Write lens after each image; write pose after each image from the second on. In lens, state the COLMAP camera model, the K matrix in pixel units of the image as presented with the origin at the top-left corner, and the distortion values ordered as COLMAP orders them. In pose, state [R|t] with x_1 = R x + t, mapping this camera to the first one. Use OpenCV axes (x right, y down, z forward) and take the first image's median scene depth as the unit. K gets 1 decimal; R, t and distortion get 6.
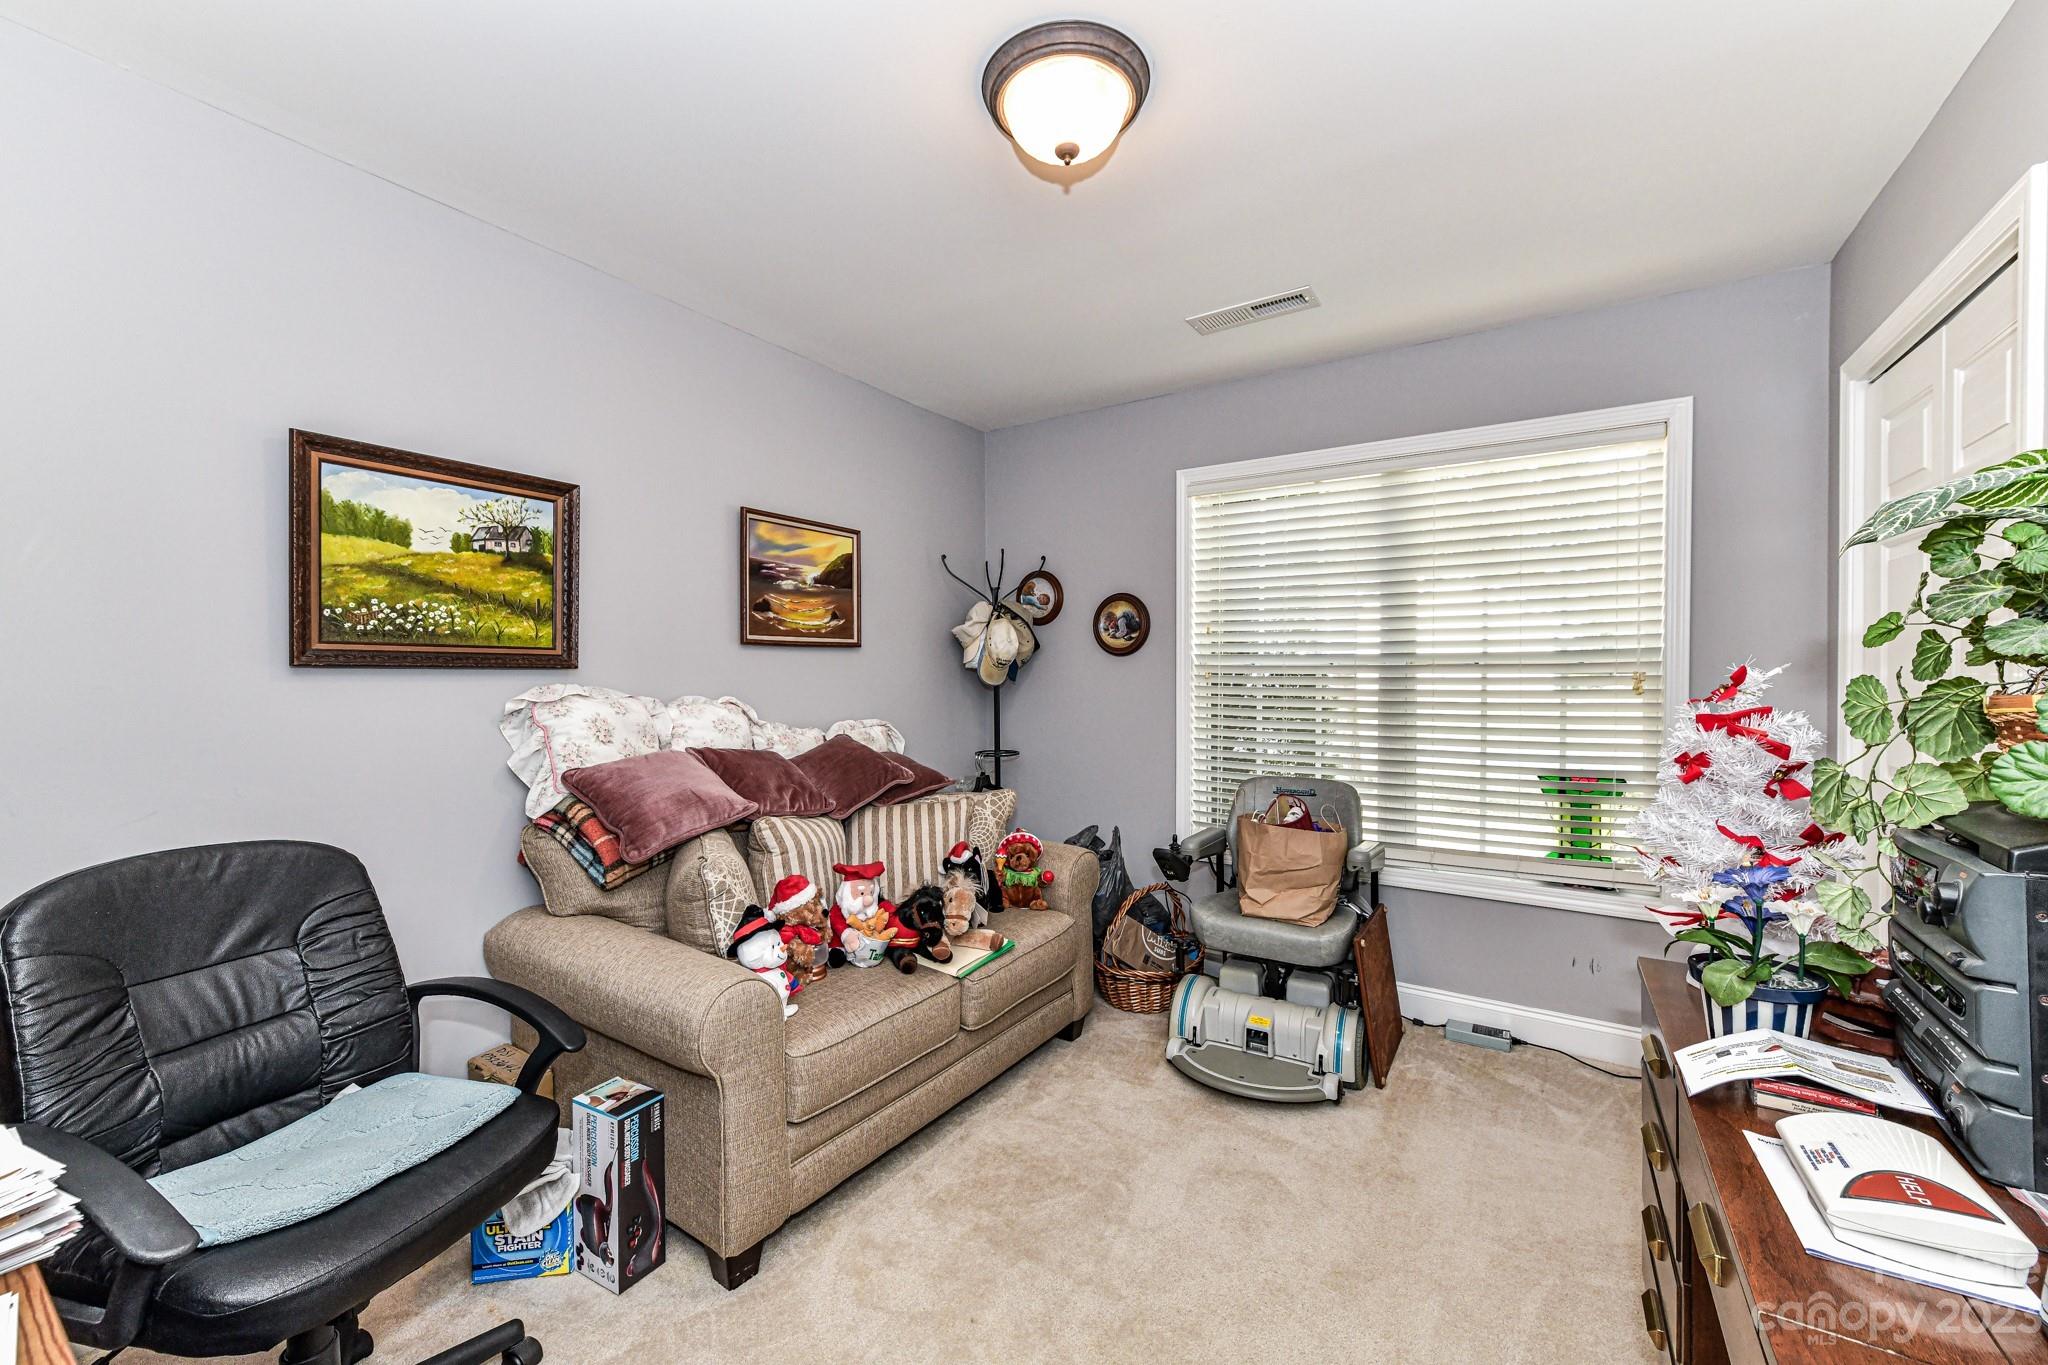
lens RADIAL K [[808.3, 0, 1021.0], [0, 808.3, 679.2], [0, 0, 1]] dist [0.002283, -0.000718]
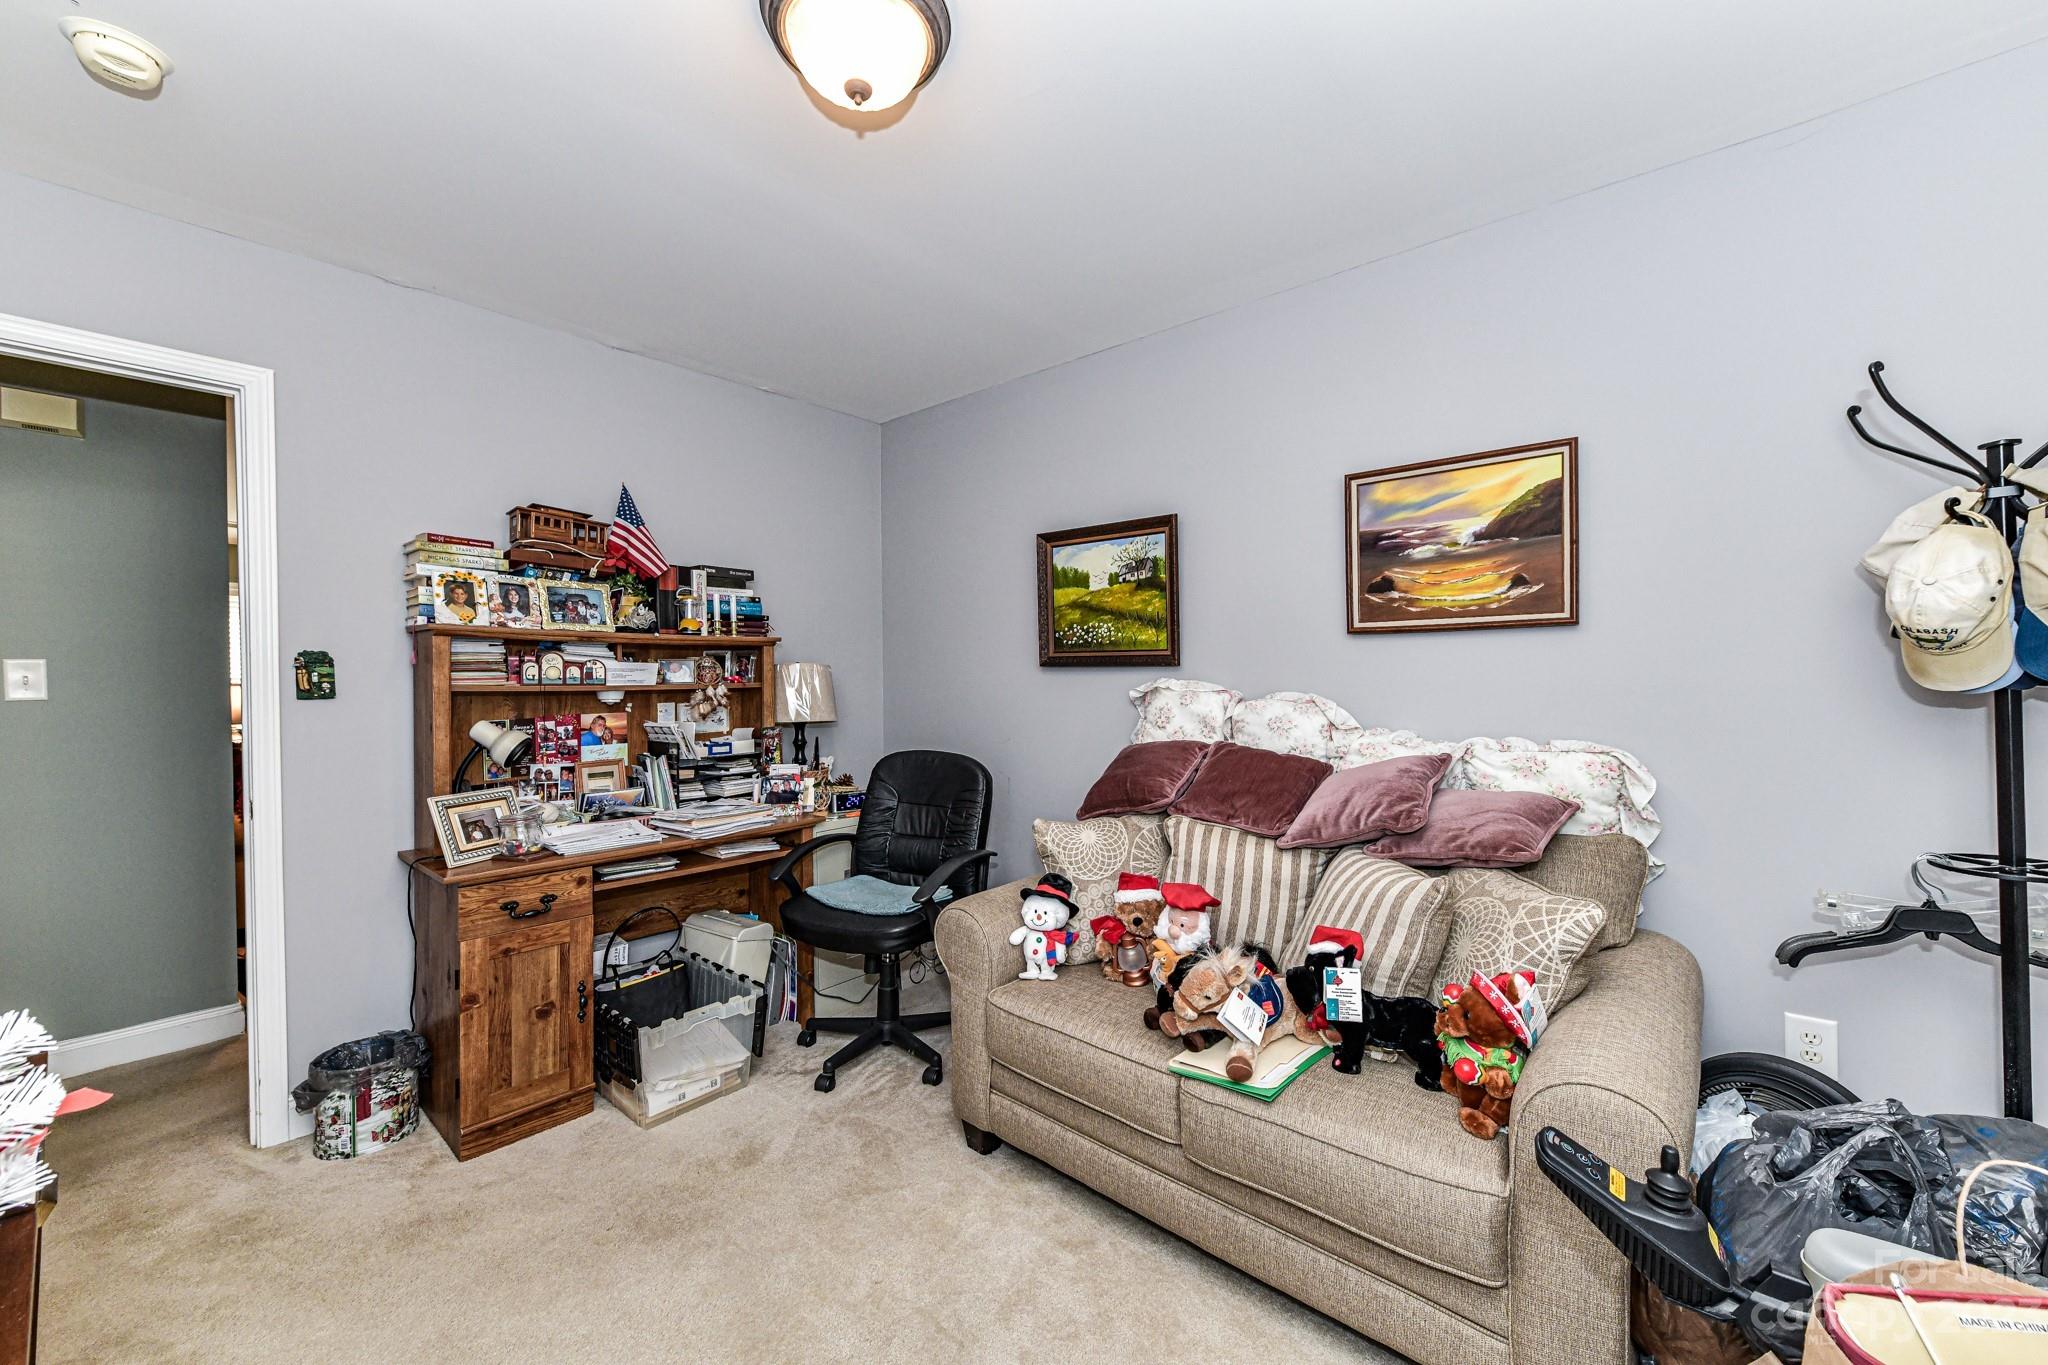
lens RADIAL K [[808.3, 0, 1023.4], [0, 808.3, 678.0], [0, 0, 1]] dist [0.002283, -0.000718]
pose [[-0.136061, 0.004600, -0.990690, 0.689016], [-0.001669, 0.999987, 0.004872, -0.000448], [0.990699, 0.002316, -0.136051, 0.957078]]
